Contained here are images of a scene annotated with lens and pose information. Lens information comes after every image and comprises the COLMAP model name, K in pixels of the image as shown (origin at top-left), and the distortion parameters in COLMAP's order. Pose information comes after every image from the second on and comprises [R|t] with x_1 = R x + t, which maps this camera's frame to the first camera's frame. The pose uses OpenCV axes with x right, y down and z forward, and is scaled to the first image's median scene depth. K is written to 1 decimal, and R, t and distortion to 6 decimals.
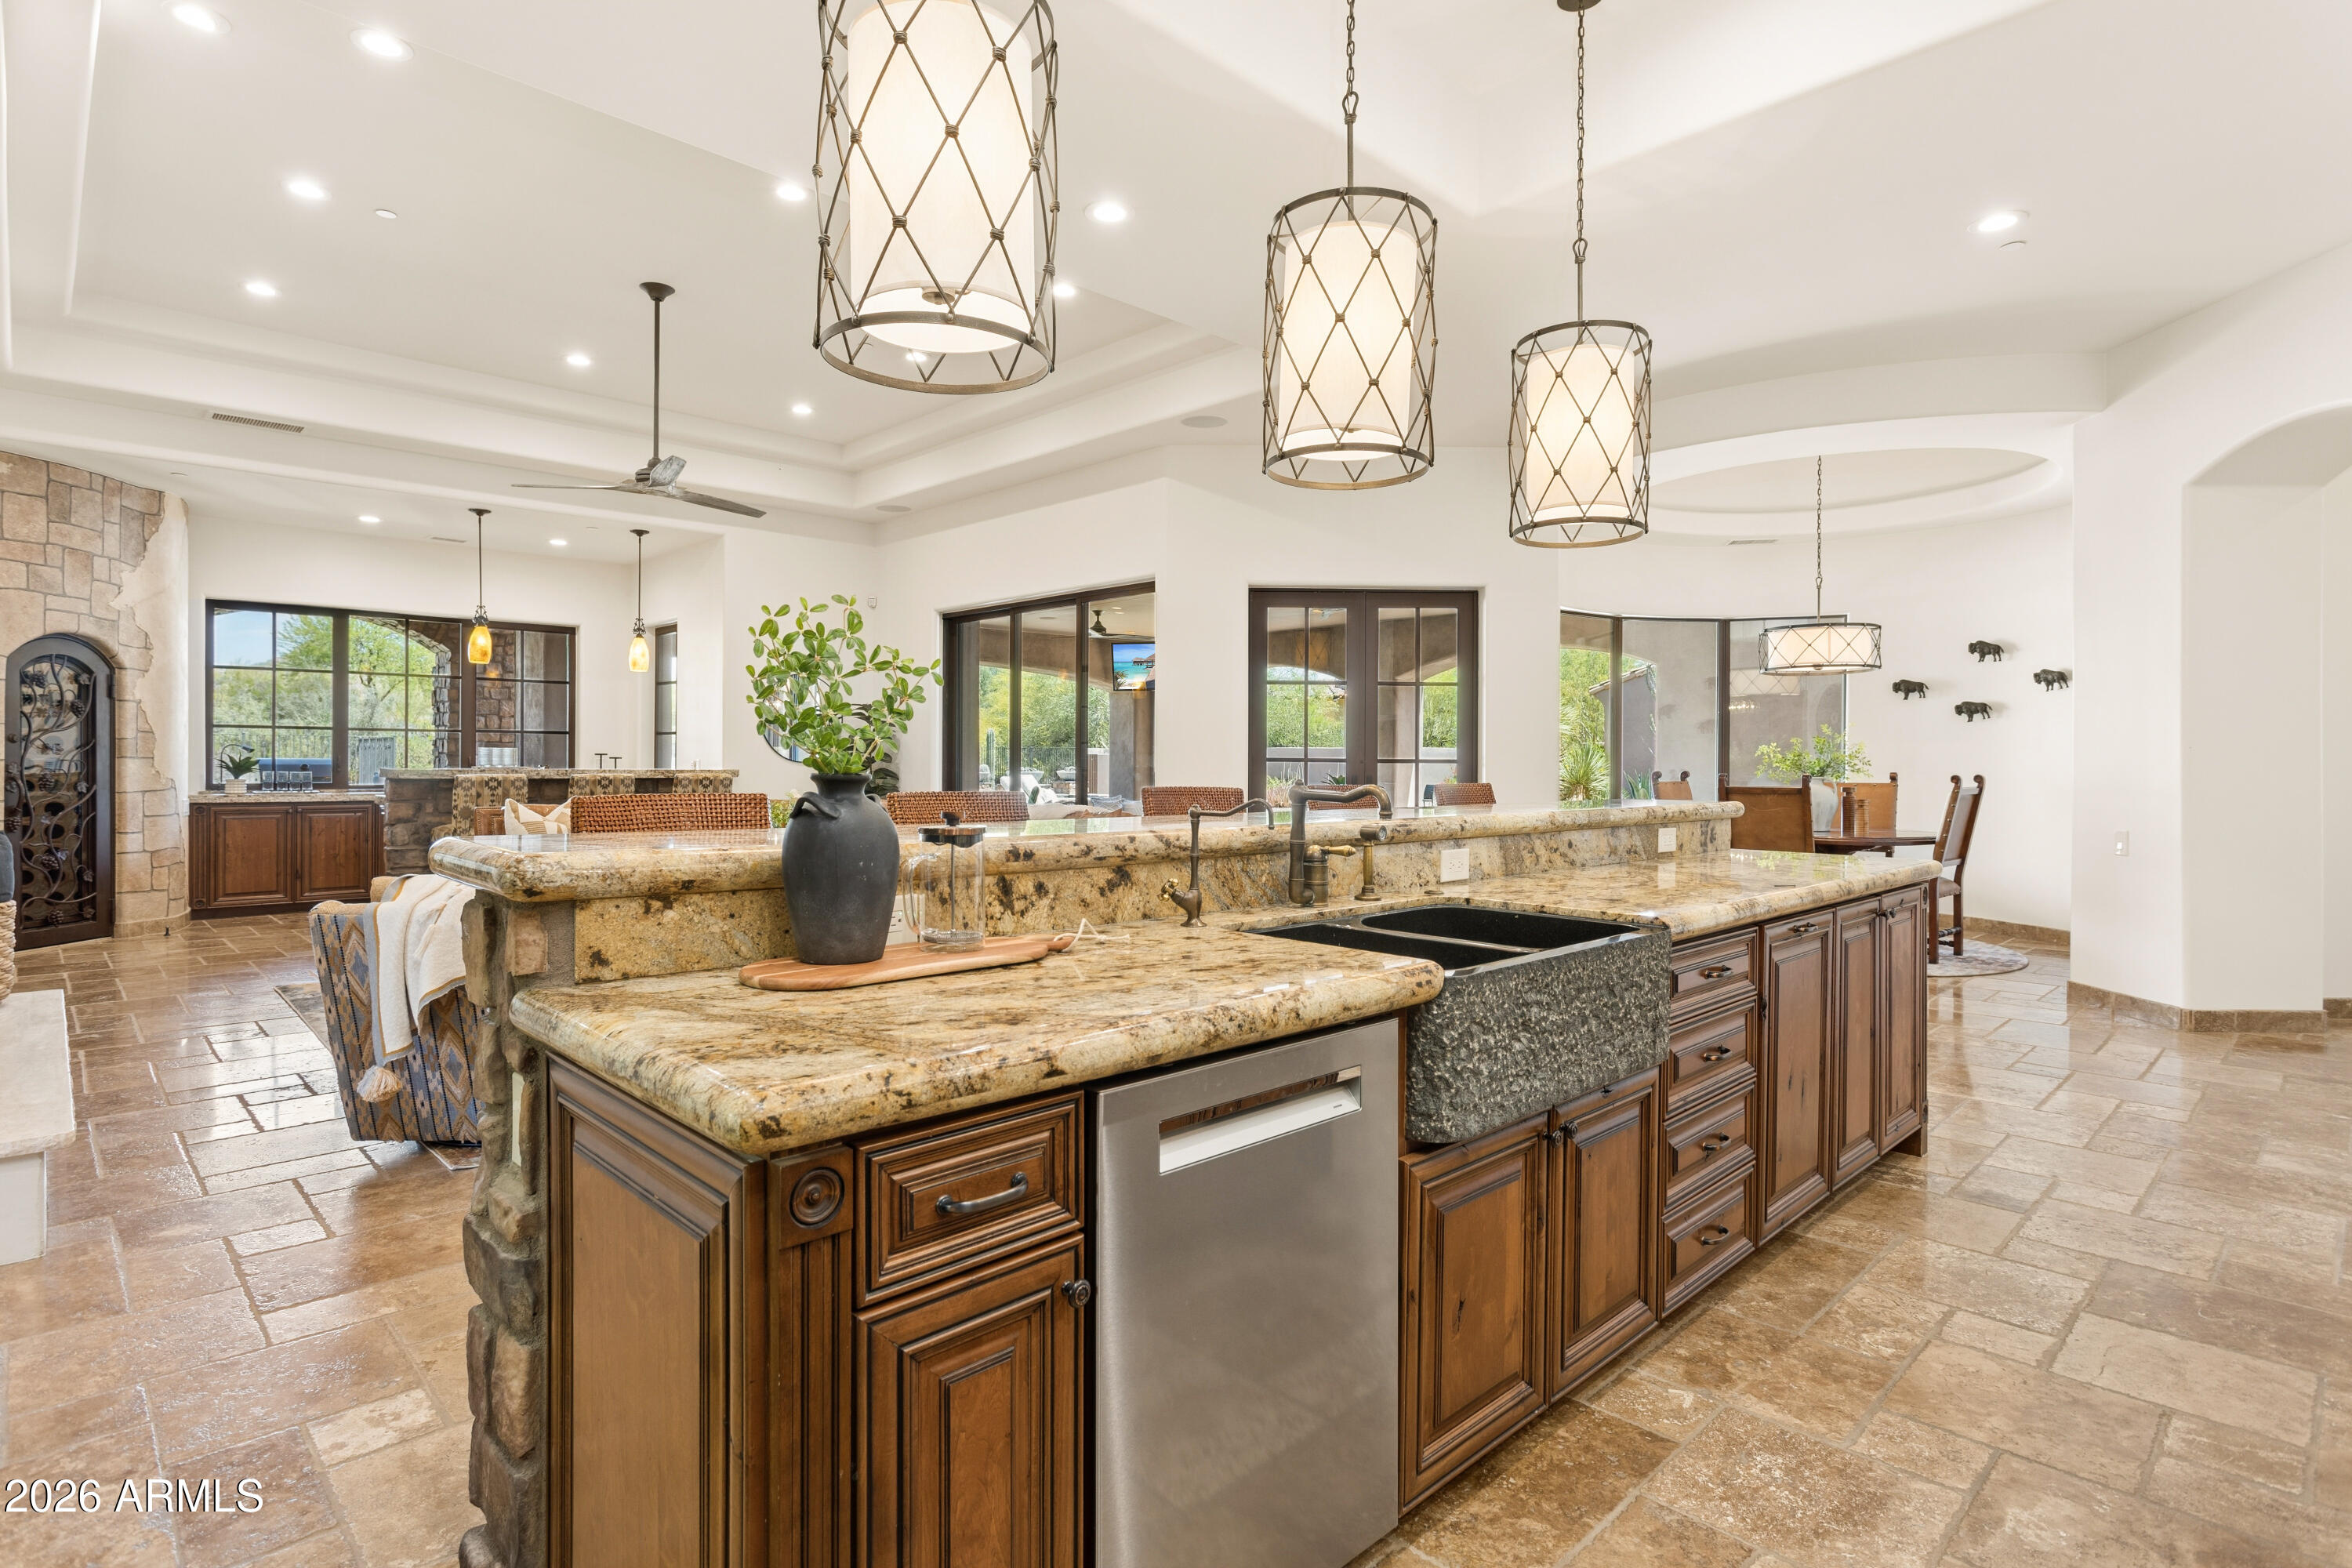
lens RADIAL K [[1176.4, 0, 1172.1], [0, 1176.4, 768.1], [0, 0, 1]] dist [-0.006868, 0.001731]
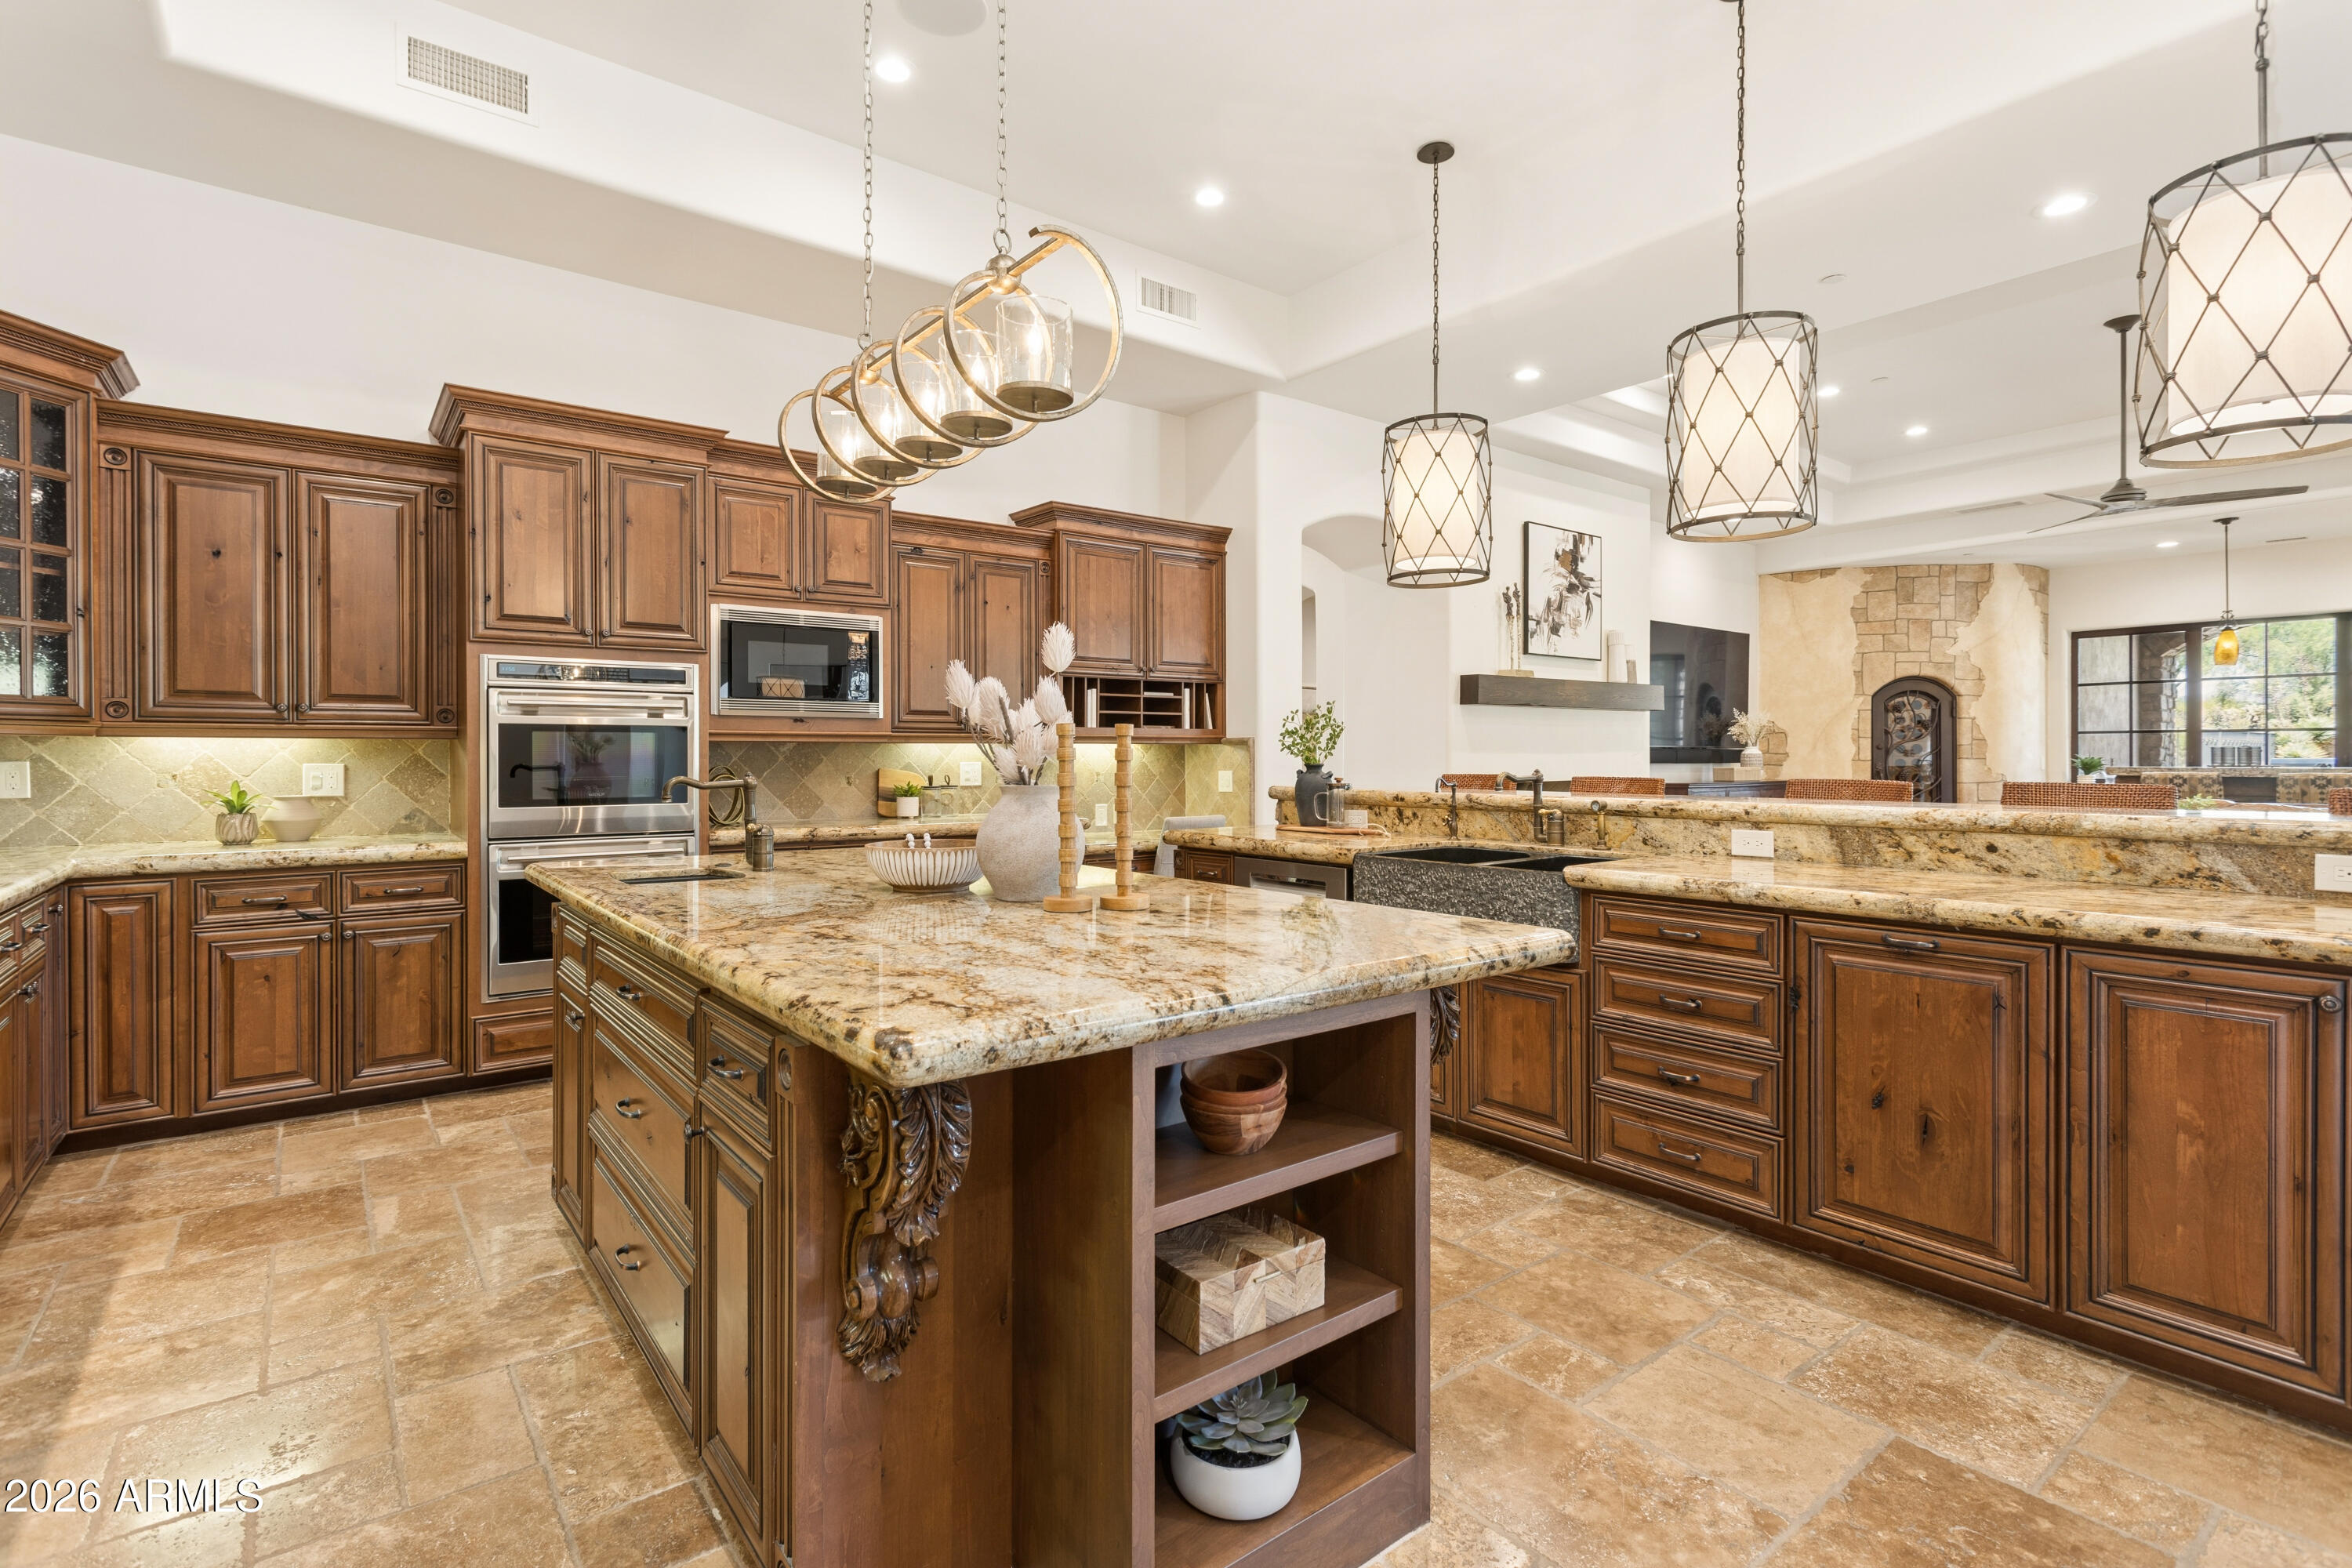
lens RADIAL K [[1102.6, 0, 1167.7], [0, 1102.6, 758.6], [0, 0, 1]] dist [0.002530, 0.000711]
pose [[-0.111473, -0.005596, -0.993752, 0.528219], [-0.003772, 0.999979, -0.005208, 0.001290], [0.993760, 0.003168, -0.111492, 0.194854]]
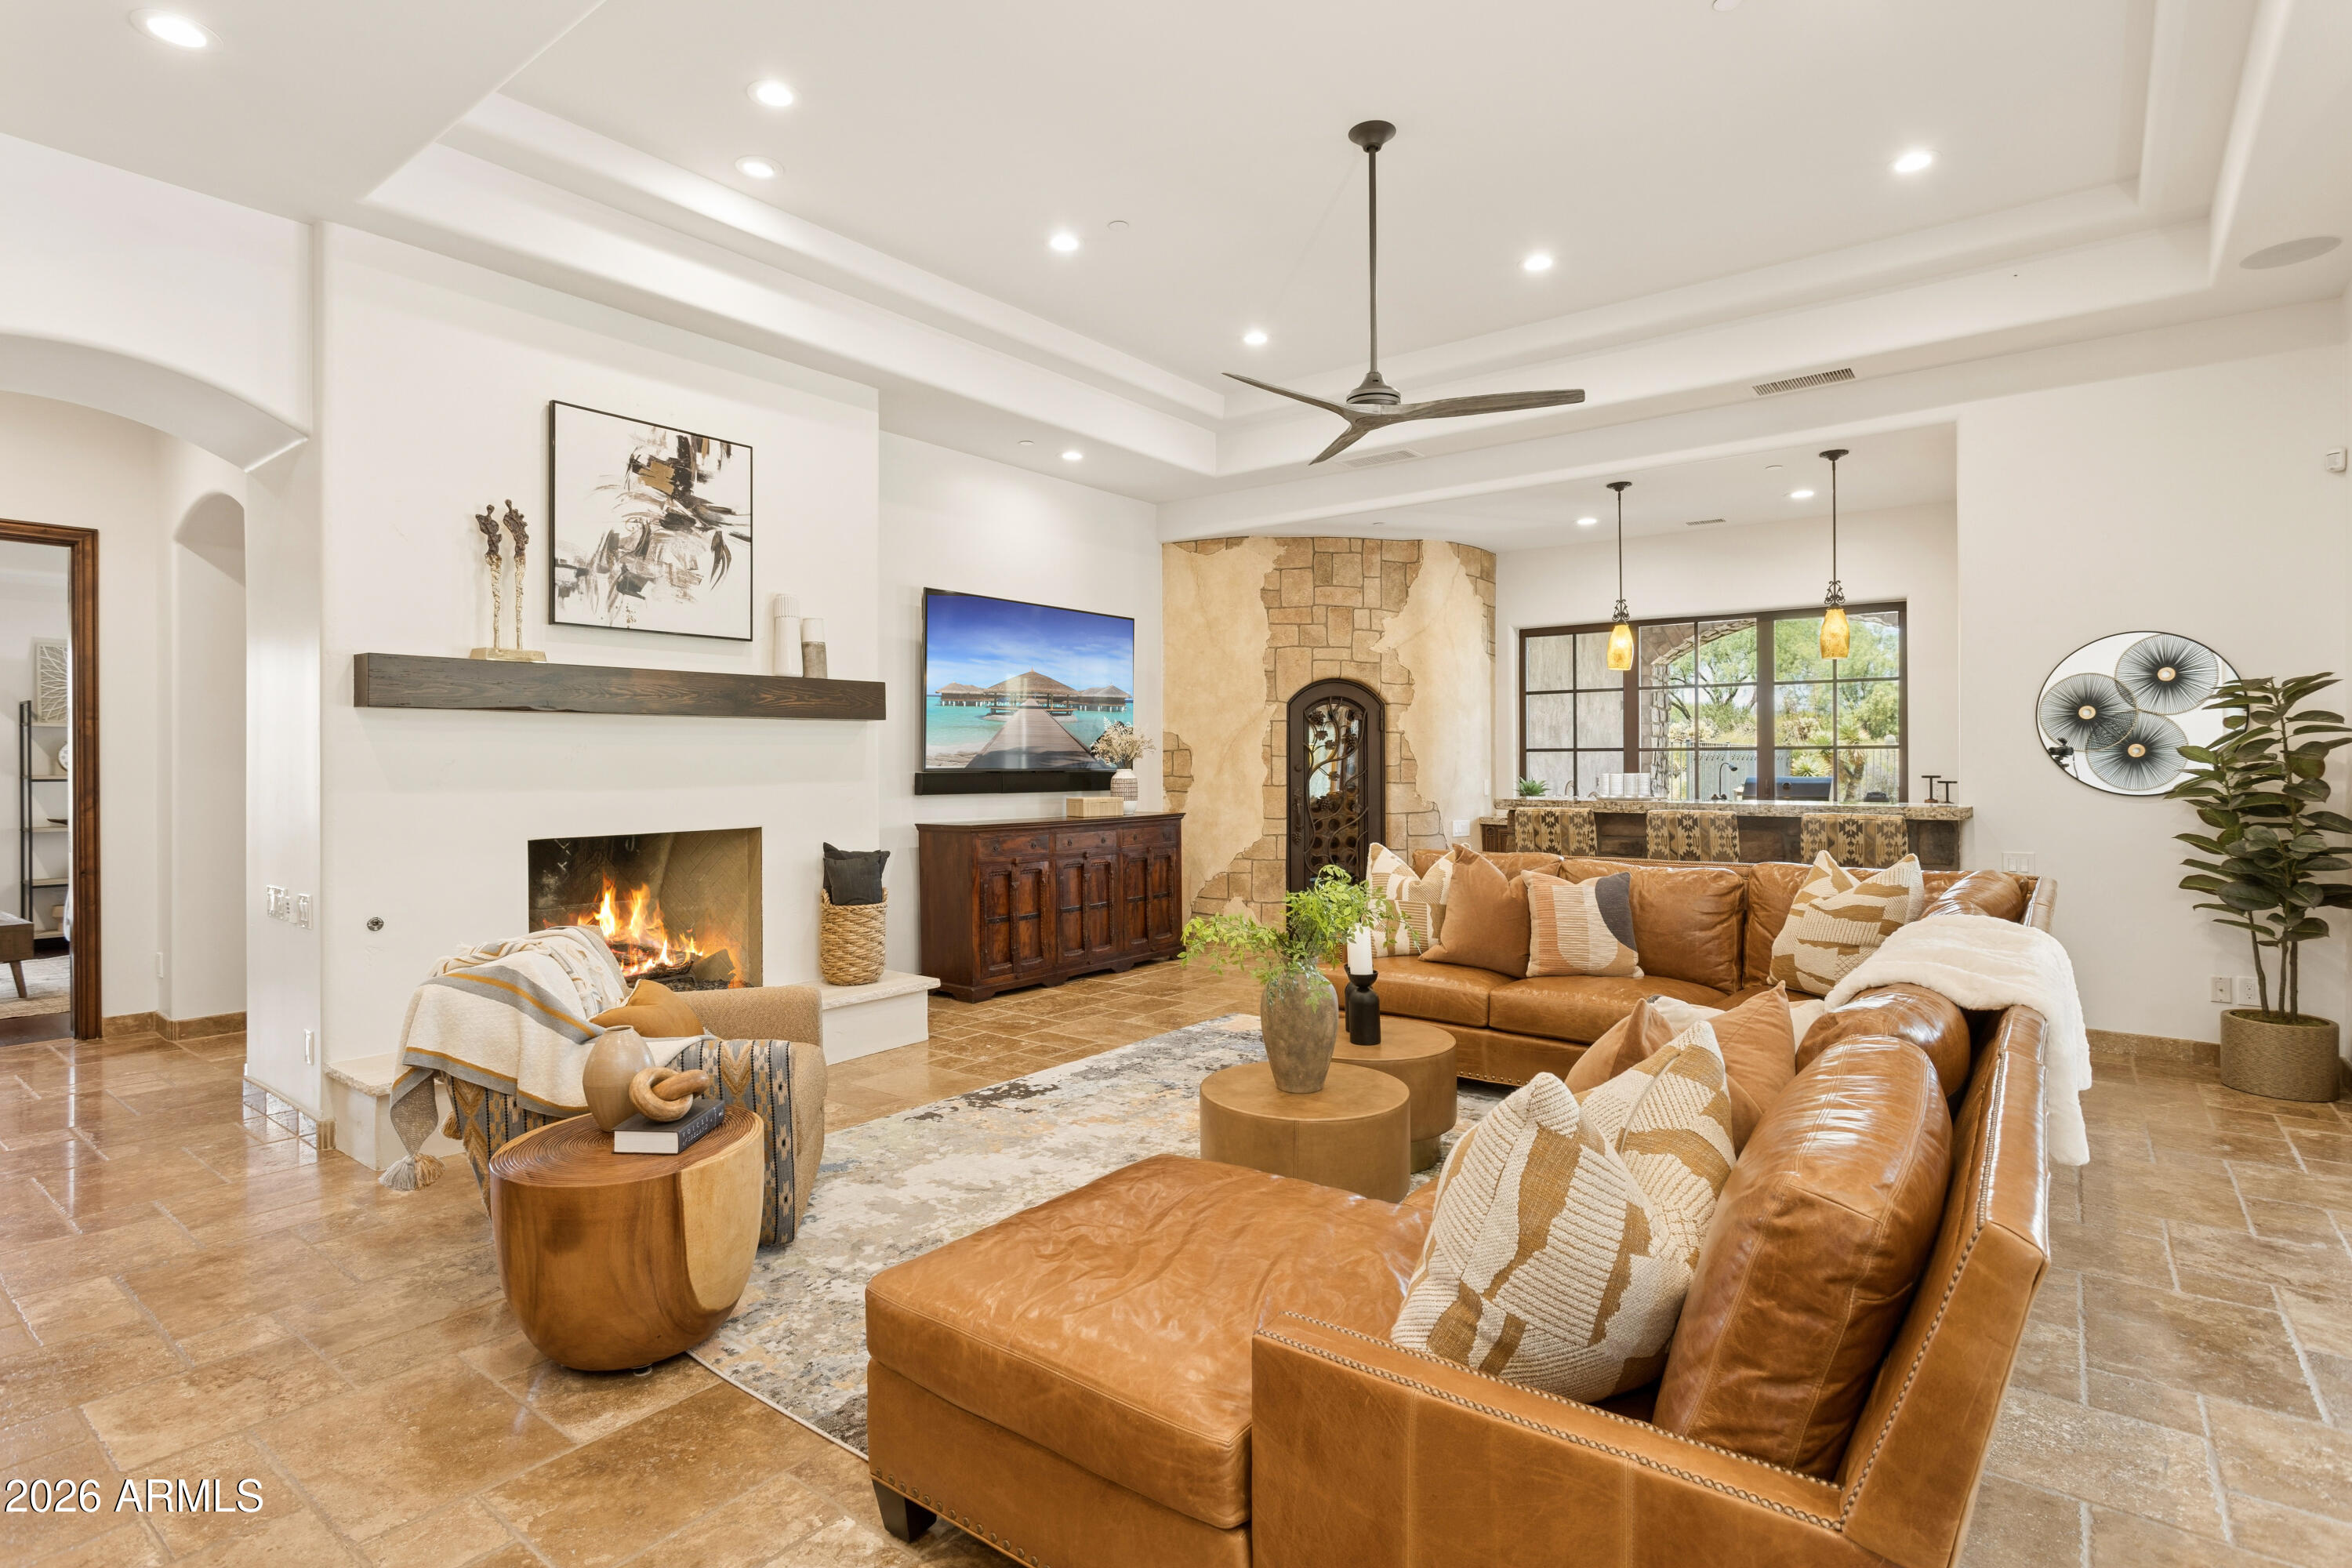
lens RADIAL K [[1176.4, 0, 1166.1], [0, 1176.4, 756.0], [0, 0, 1]] dist [-0.006868, 0.001731]
pose [[0.141371, -0.012184, -0.989882, 0.190731], [-0.002271, 0.999918, -0.012632, -0.020040], [0.989954, 0.004034, 0.141332, 0.620492]]
